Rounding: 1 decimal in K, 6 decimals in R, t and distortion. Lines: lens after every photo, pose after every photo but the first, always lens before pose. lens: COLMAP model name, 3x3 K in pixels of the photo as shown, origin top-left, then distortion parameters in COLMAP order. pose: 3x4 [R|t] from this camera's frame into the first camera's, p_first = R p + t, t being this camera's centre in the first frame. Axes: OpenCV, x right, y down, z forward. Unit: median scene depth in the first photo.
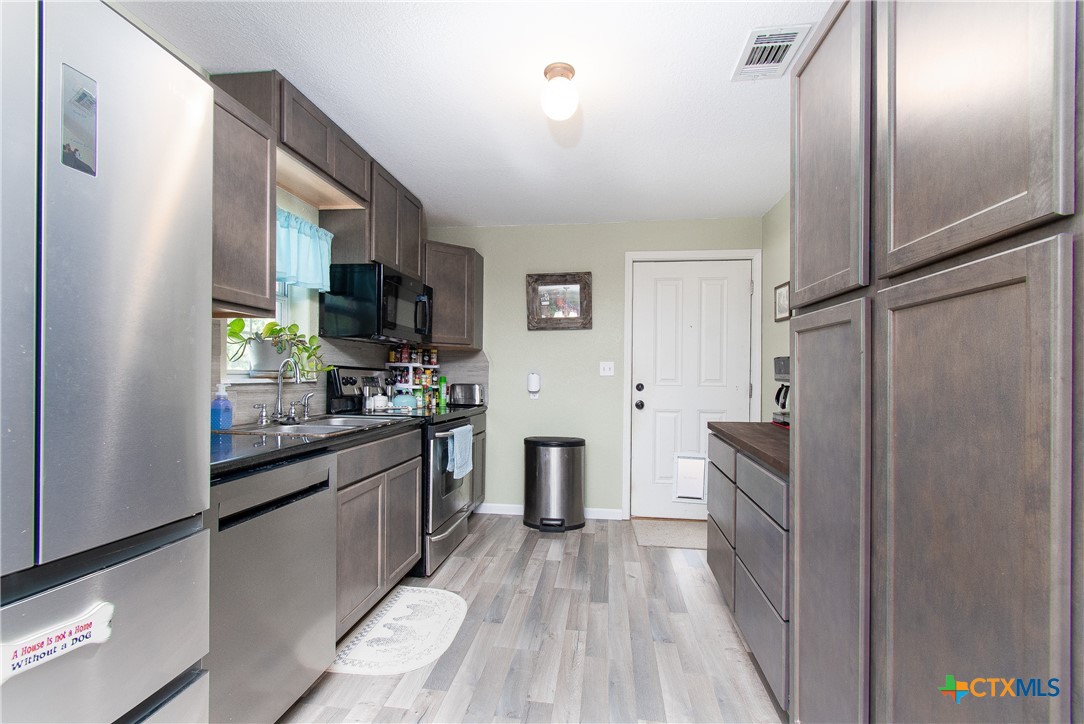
lens RADIAL K [[481.5, 0, 542.0], [0, 481.5, 362.0], [0, 0, 1]] dist [0.001648, 0.000210]
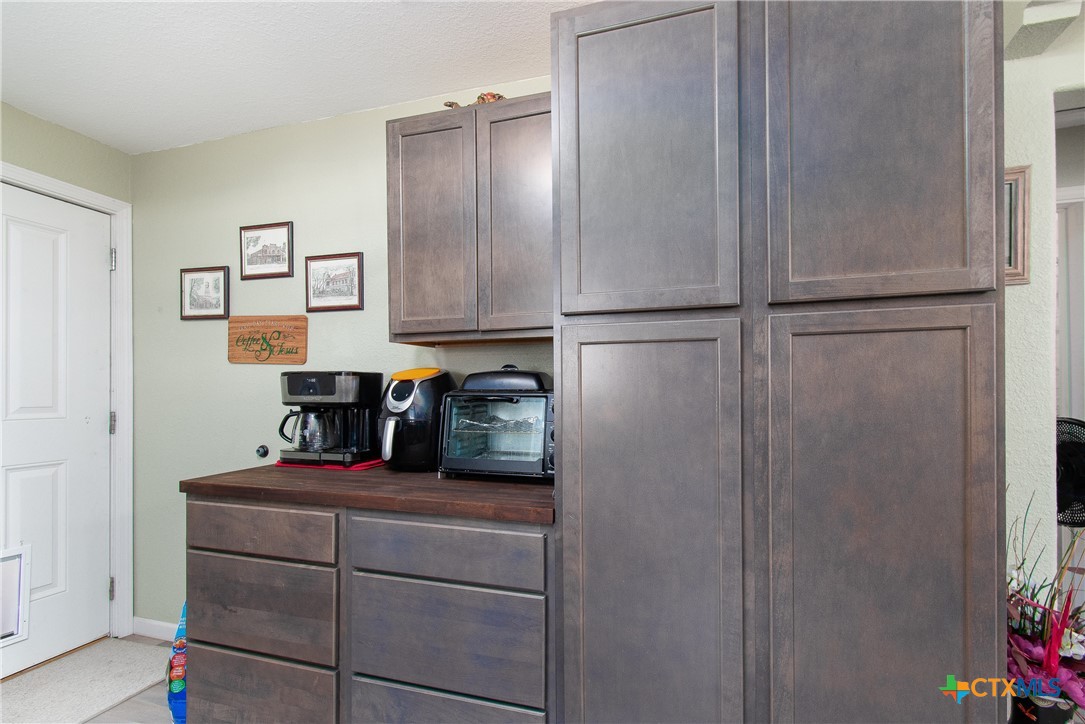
lens RADIAL K [[499.6, 0, 543.2], [0, 499.6, 381.9], [0, 0, 1]] dist [-0.000128, -0.000041]
pose [[0.162626, 0.012687, 0.986606, -0.510120], [-0.014741, 0.999837, -0.010427, 0.020757], [-0.986578, -0.012848, 0.162786, 1.461961]]
